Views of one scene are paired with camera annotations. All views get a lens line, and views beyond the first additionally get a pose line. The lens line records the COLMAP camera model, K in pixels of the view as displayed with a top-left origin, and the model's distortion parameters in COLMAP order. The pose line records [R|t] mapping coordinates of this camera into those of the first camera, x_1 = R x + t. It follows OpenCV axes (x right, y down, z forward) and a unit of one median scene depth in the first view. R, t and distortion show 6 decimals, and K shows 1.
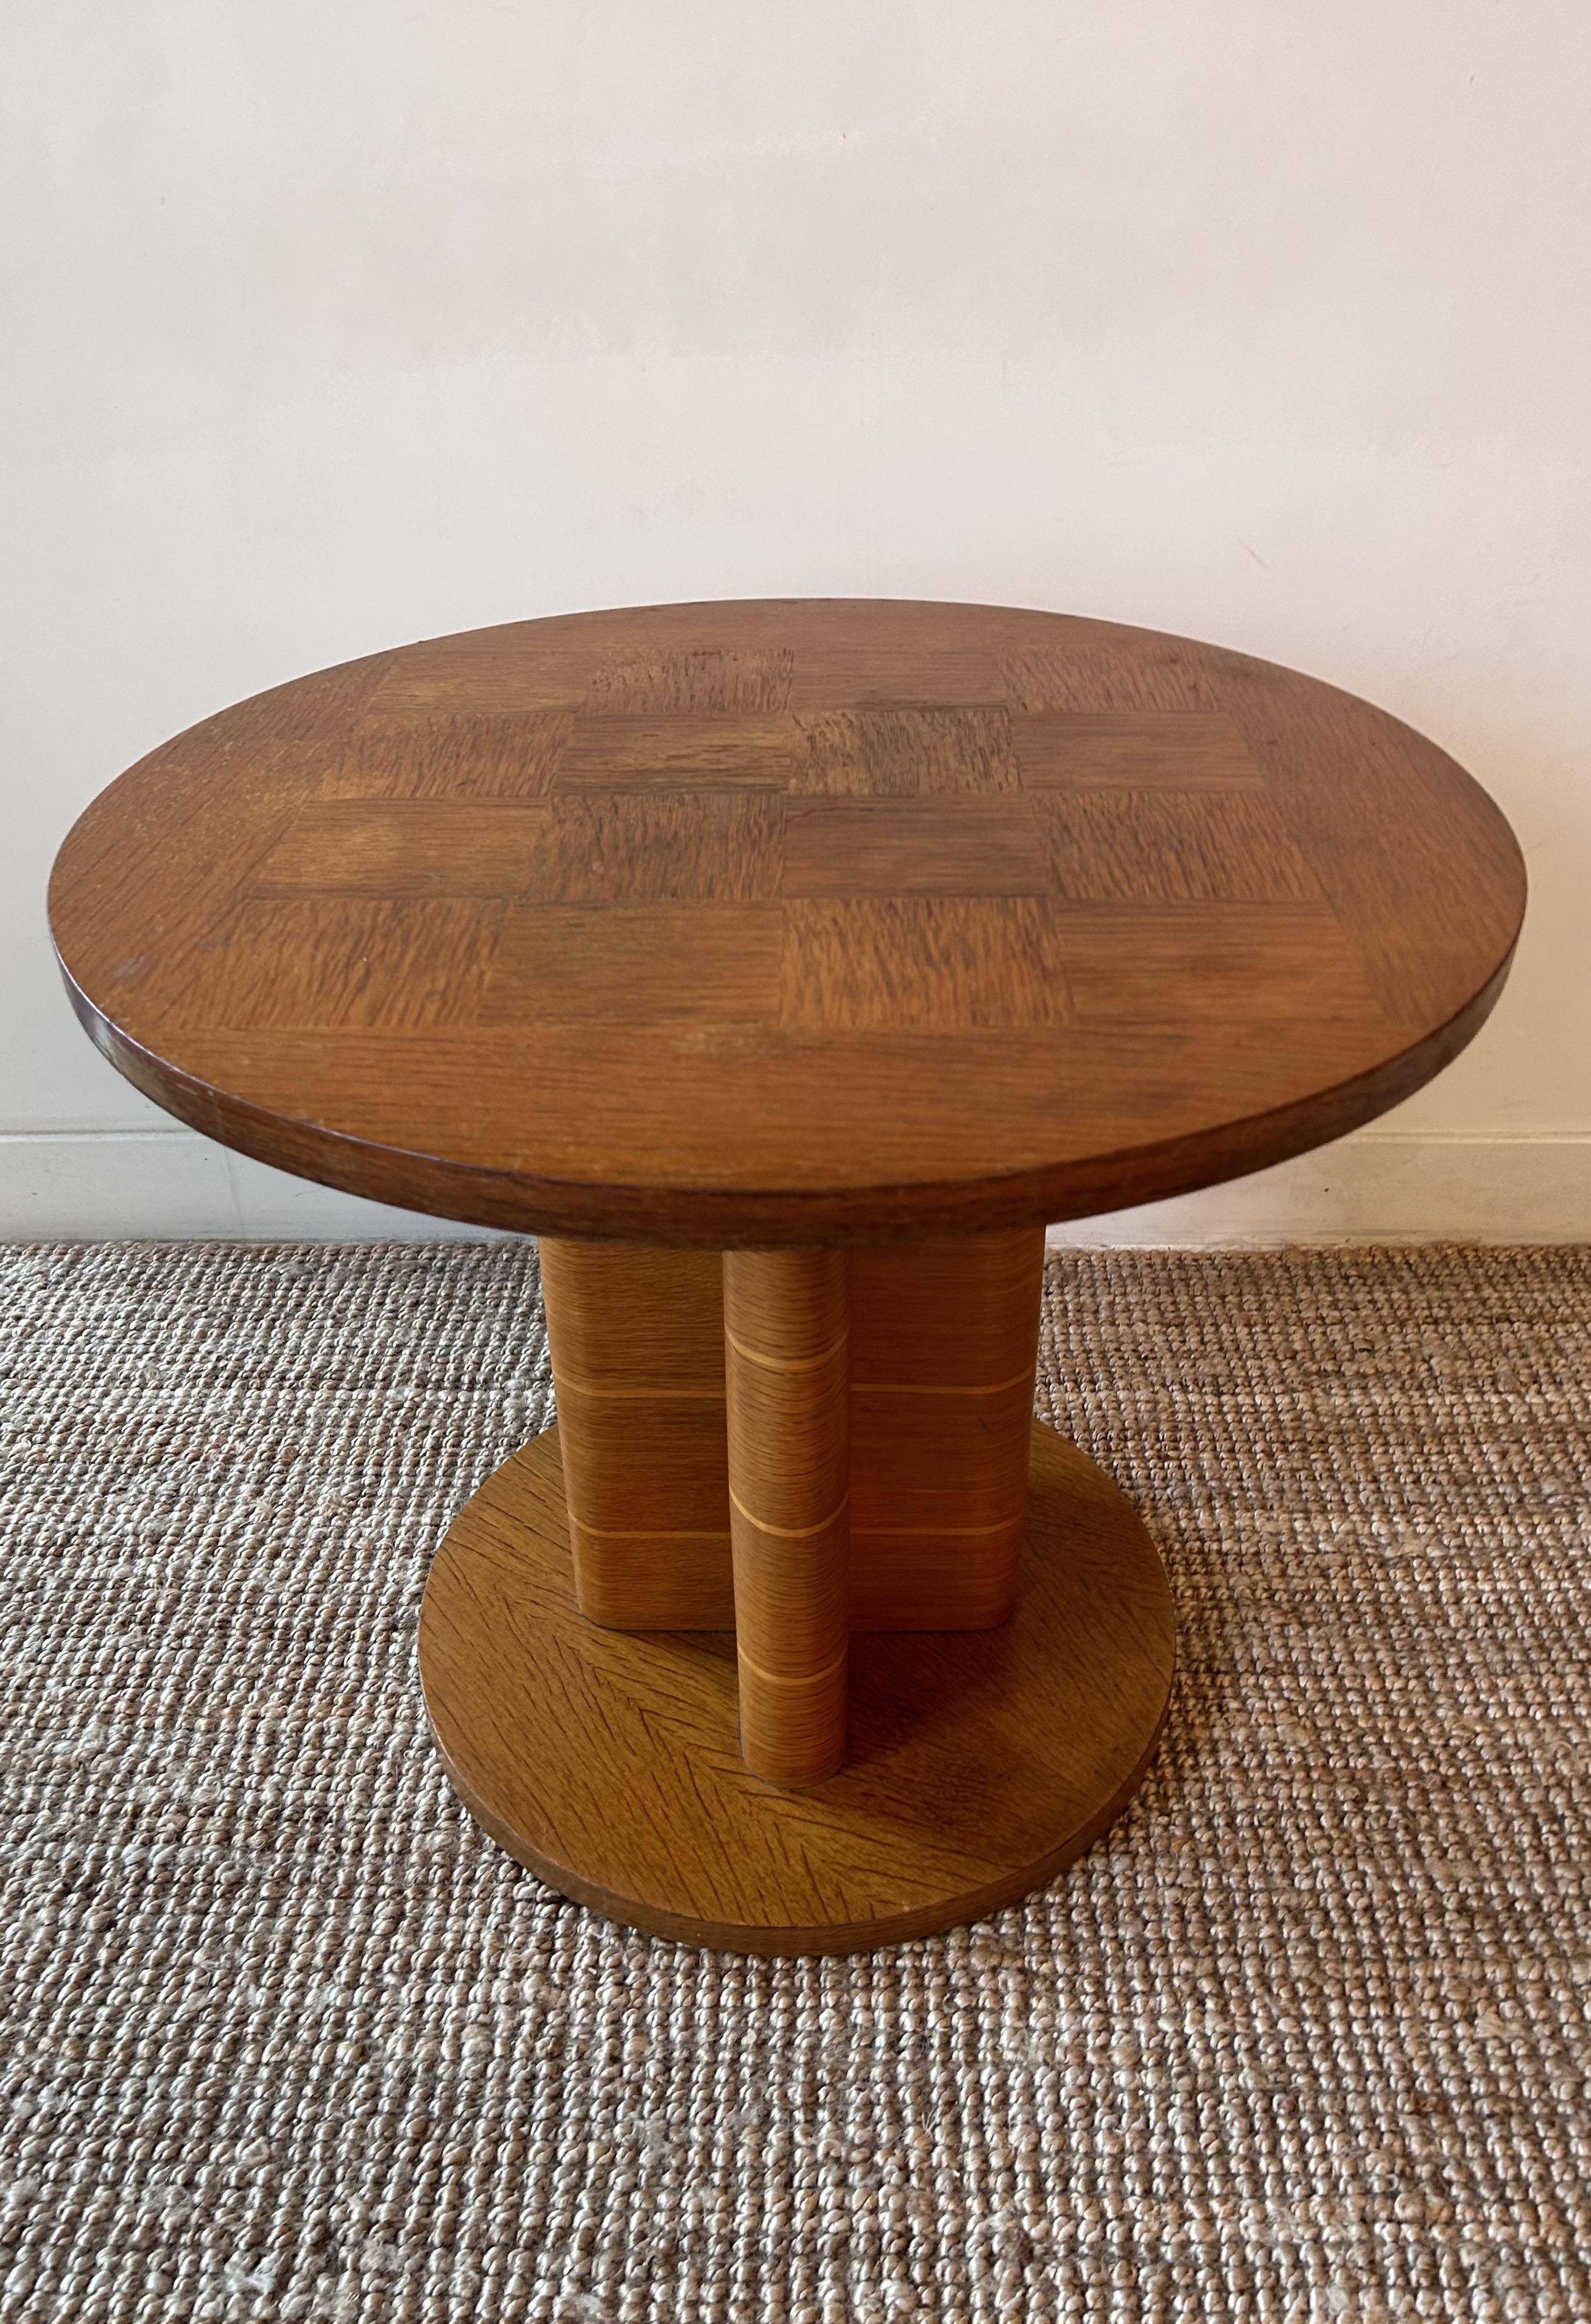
lens RADIAL K [[1878.2, 0, 800.7], [0, 1878.2, 1153.6], [0, 0, 1]] dist [0.014033, -0.016858]
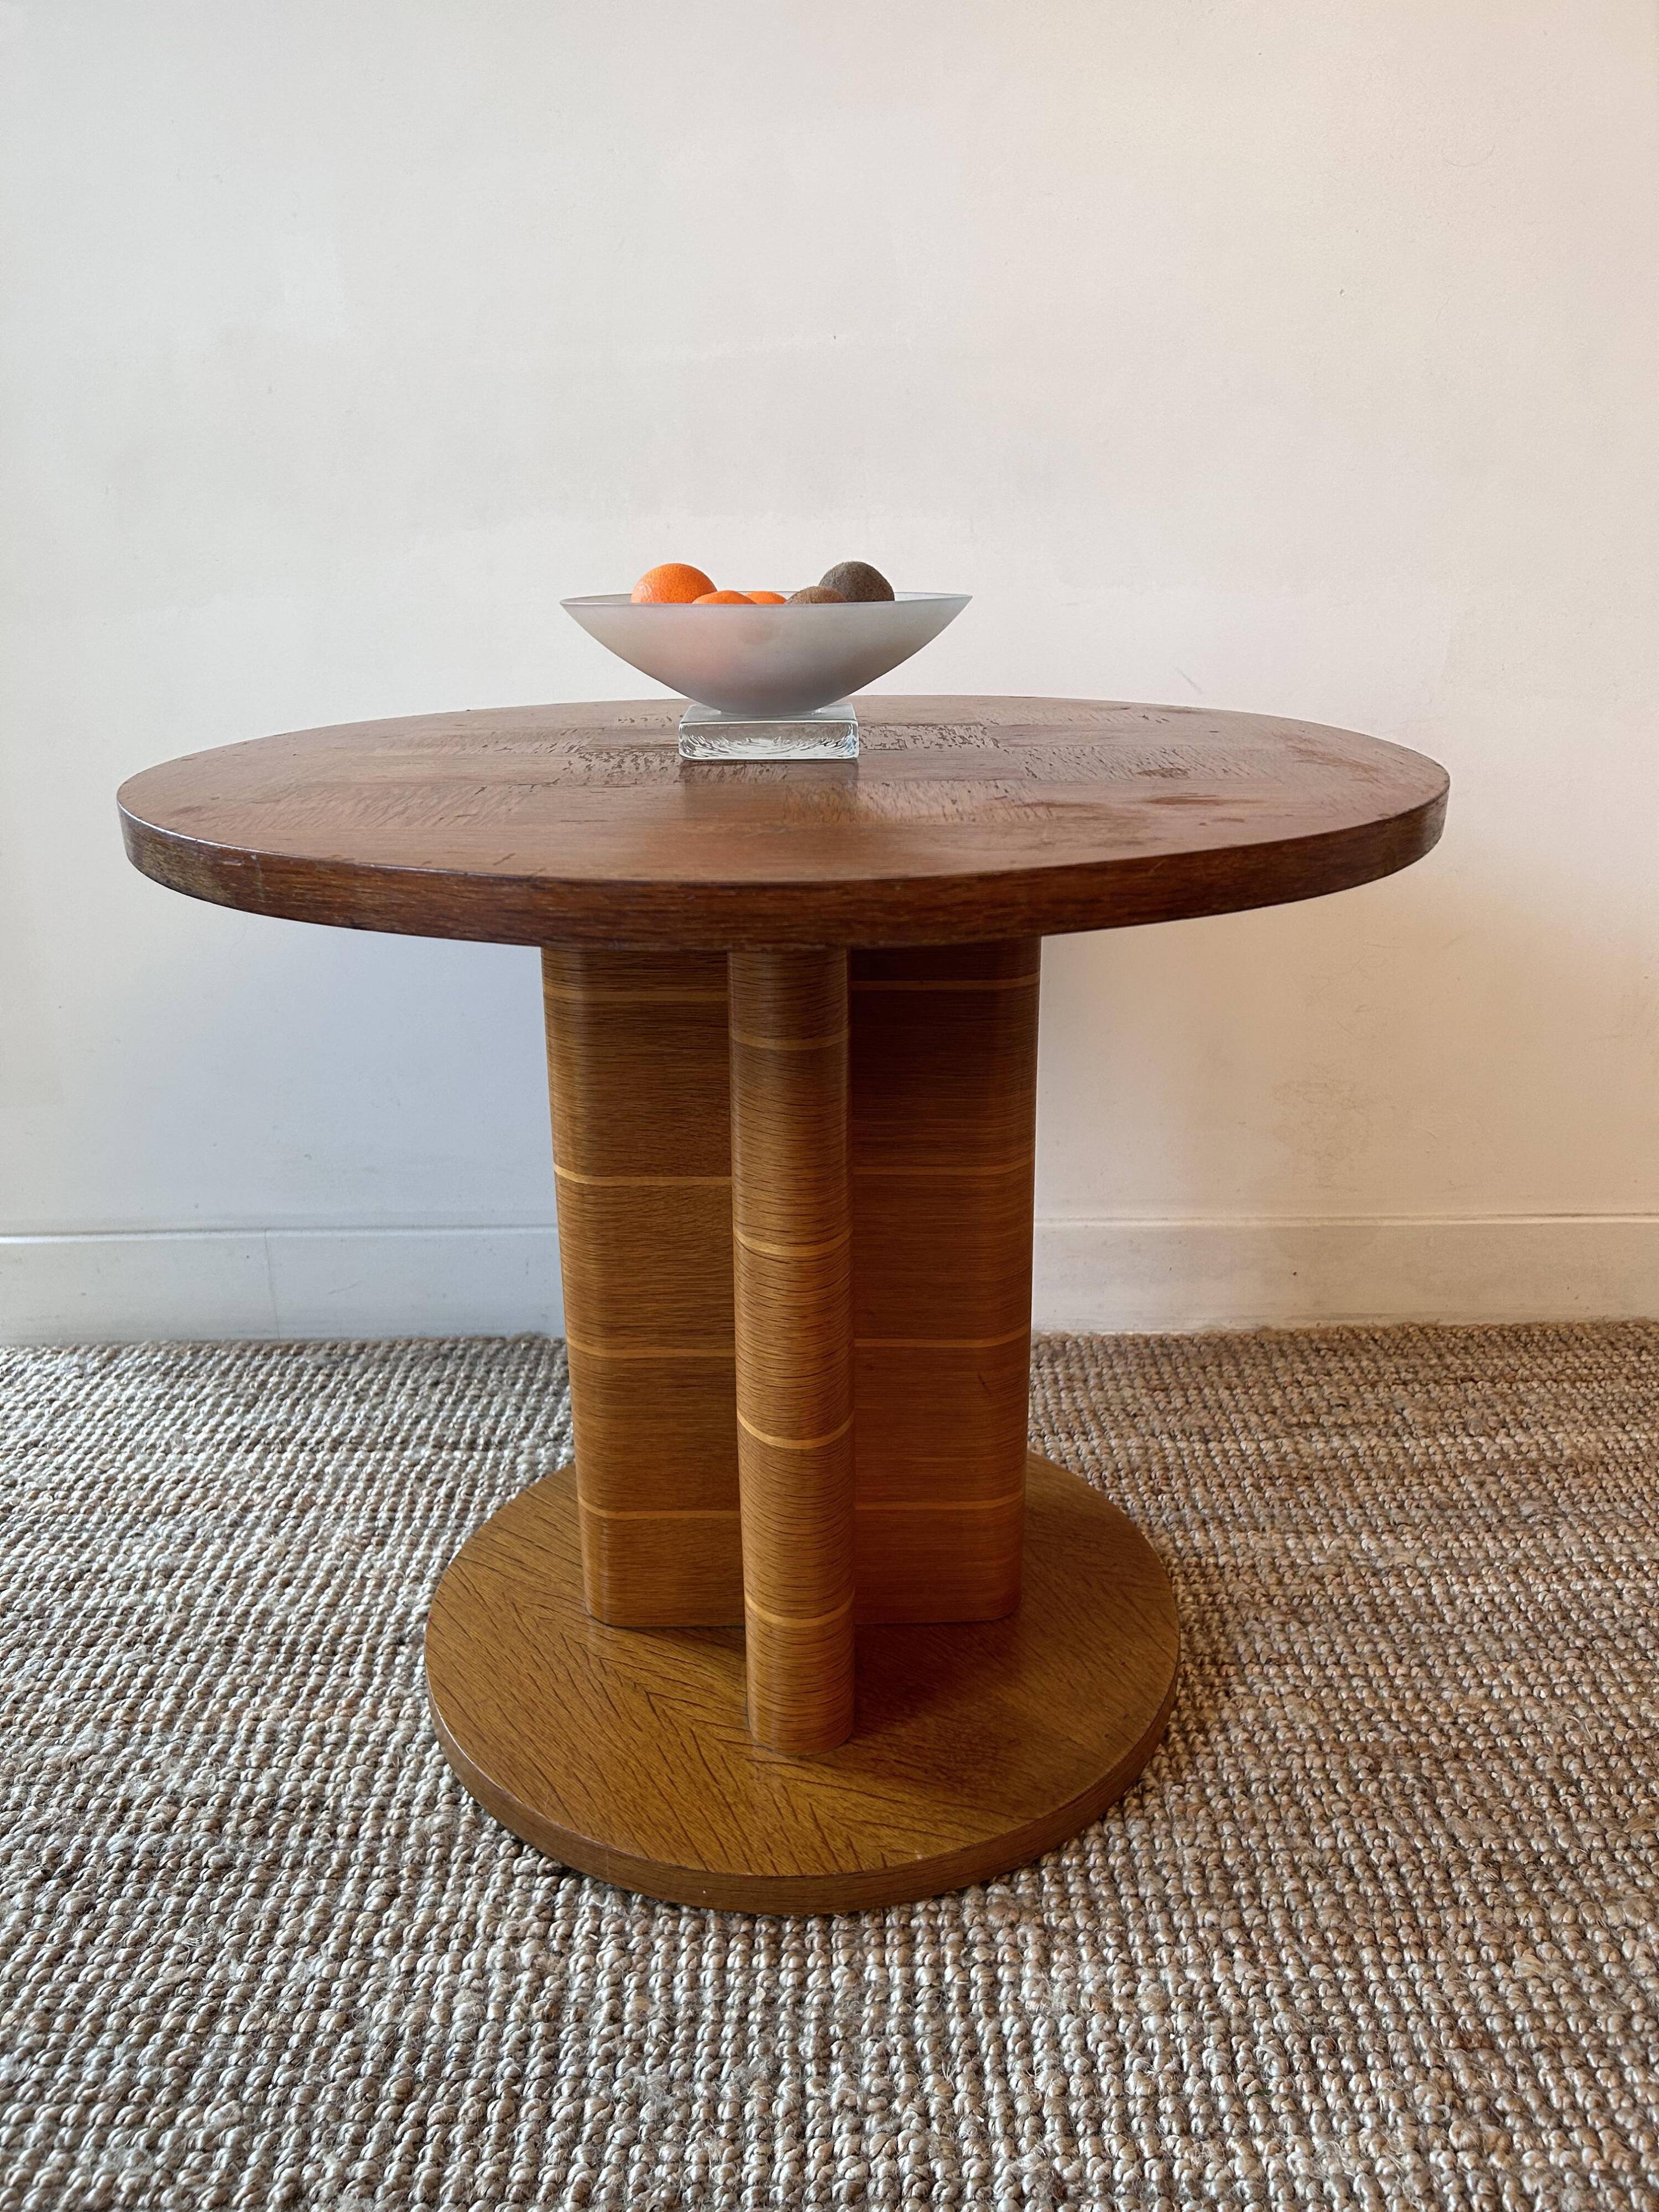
lens RADIAL K [[1697.3, 0, 836.5], [0, 1697.3, 1087.7], [0, 0, 1]] dist [0.017444, -0.033261]
pose [[0.999712, -0.008061, 0.022597, -0.003178], [0.013261, 0.970583, -0.240402, 0.227428], [-0.019994, 0.240633, 0.970410, 0.056122]]
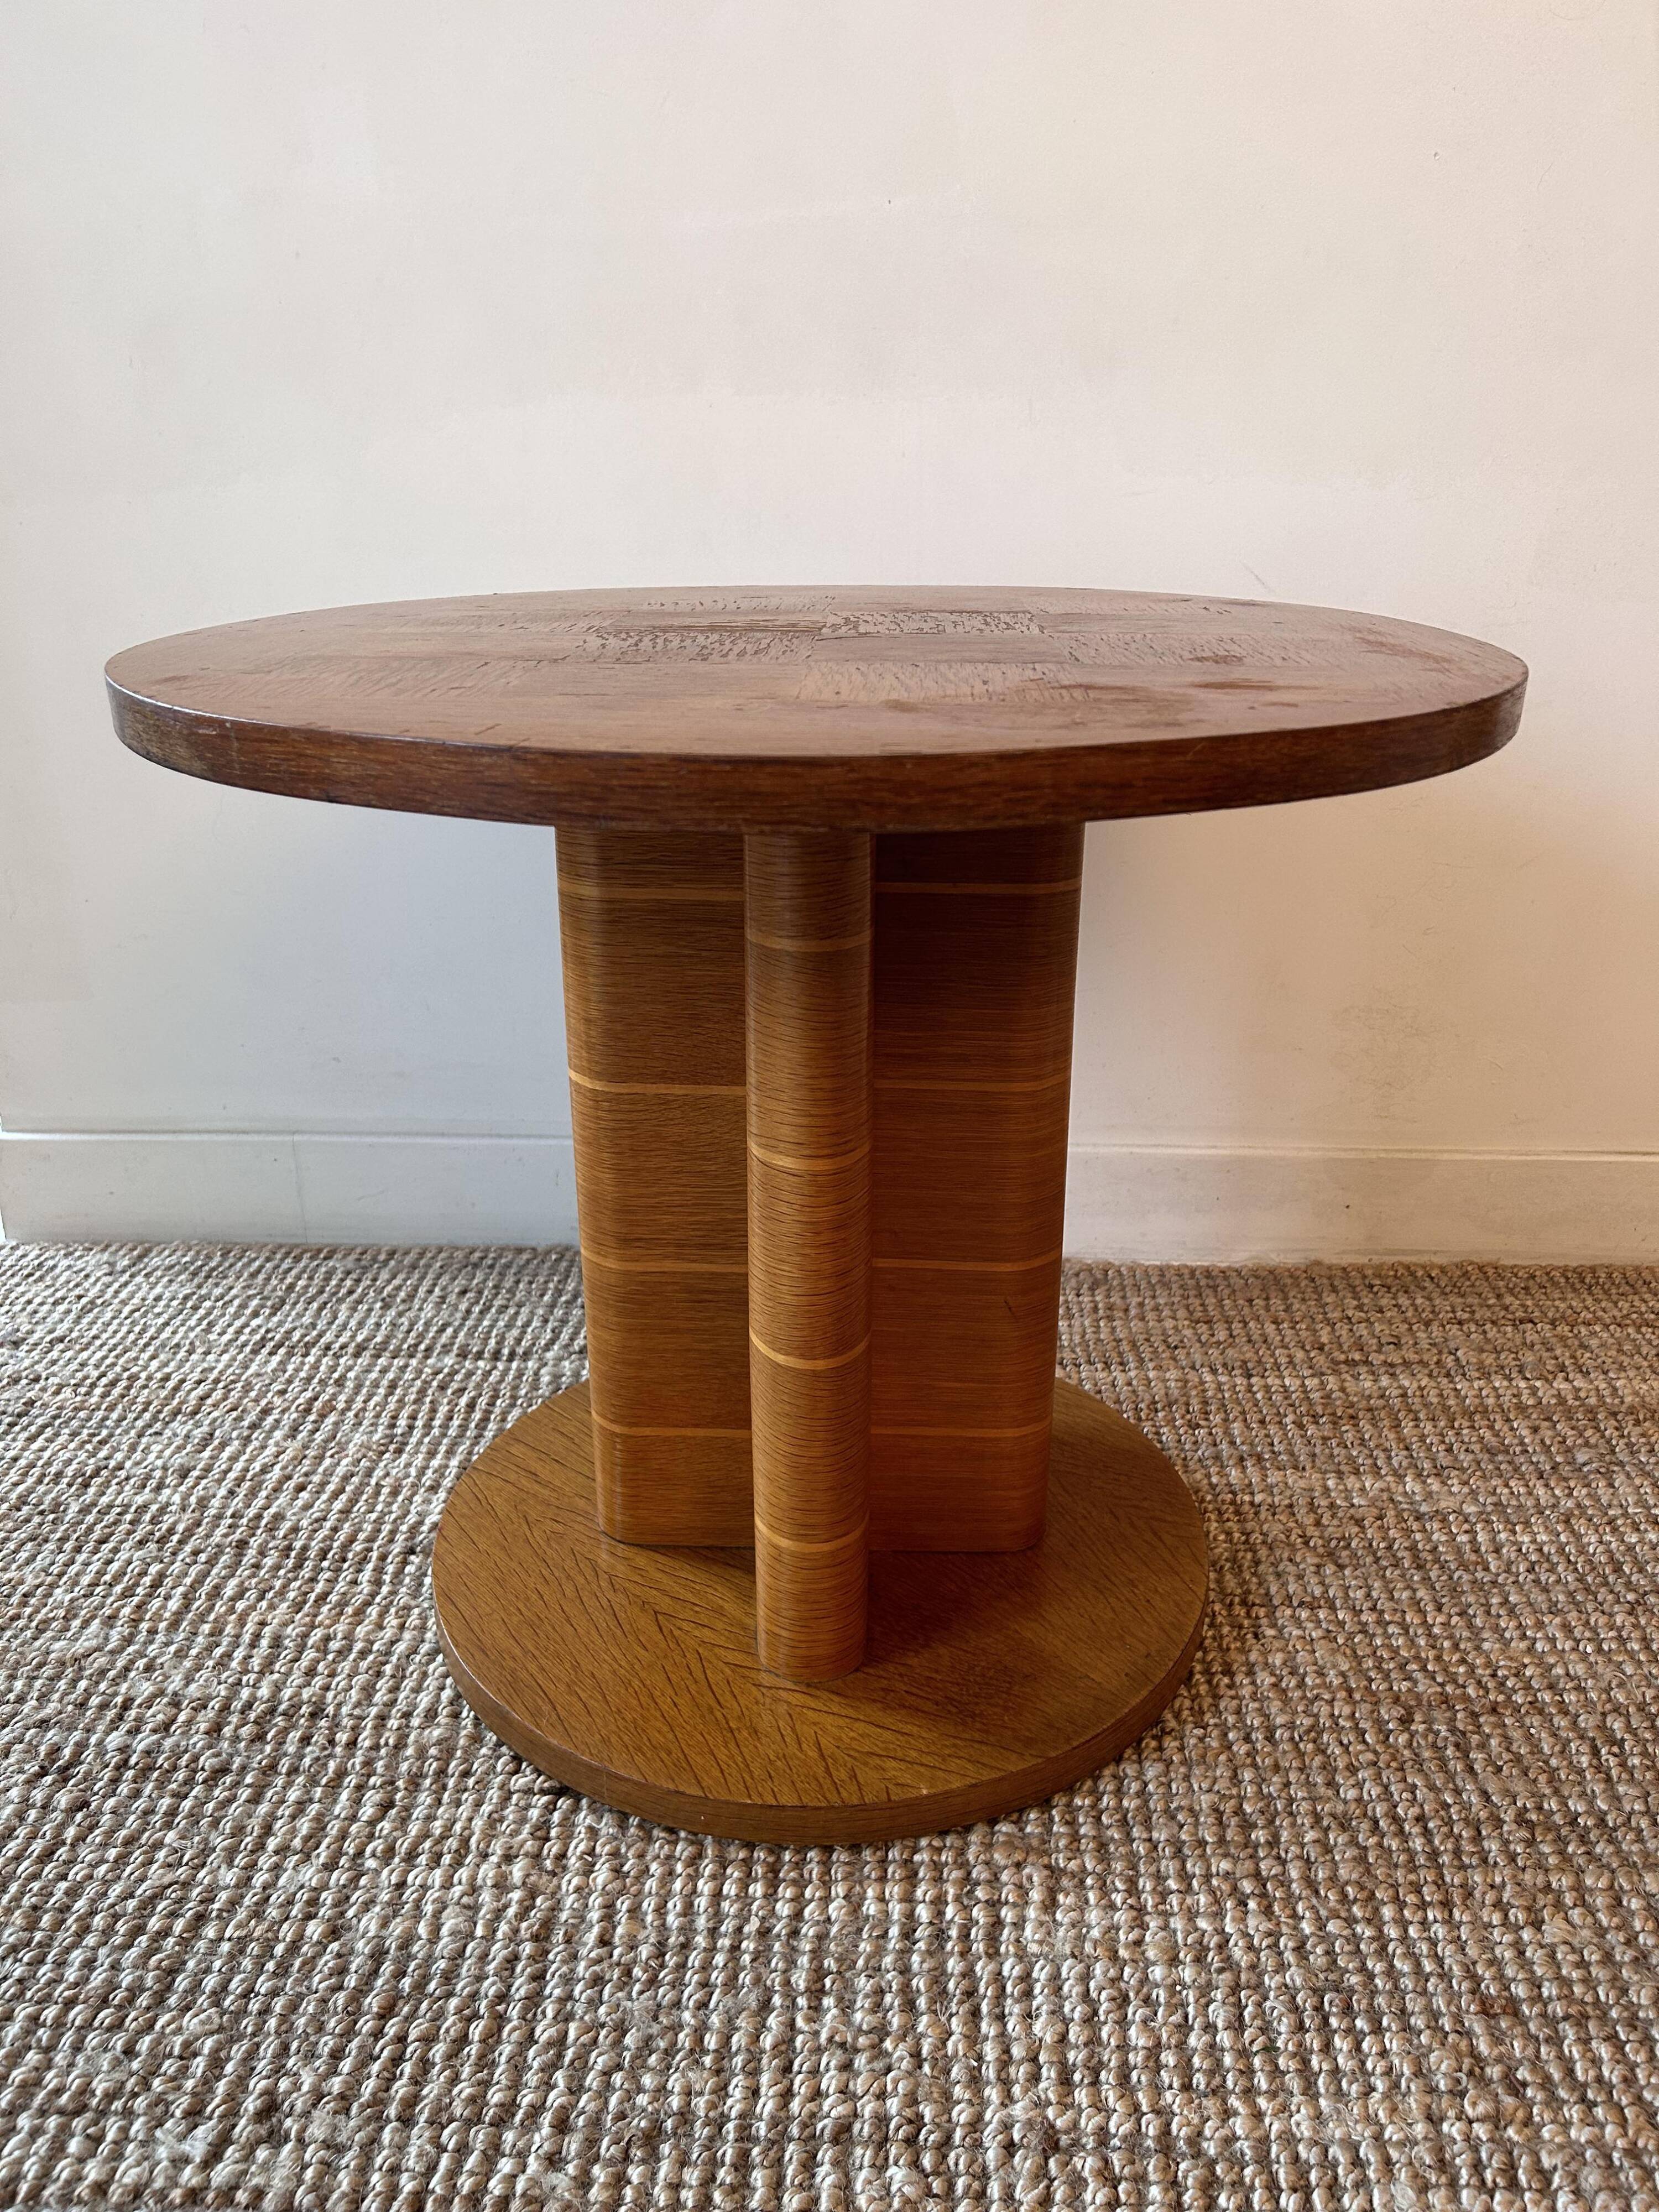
lens RADIAL K [[1697.3, 0, 839.1], [0, 1697.3, 1090.2], [0, 0, 1]] dist [0.017444, -0.033261]
pose [[0.999712, 0.017369, -0.016566, 0.021696], [-0.020279, 0.980427, -0.195838, 0.226284], [0.012840, 0.196117, 0.980496, 0.101098]]
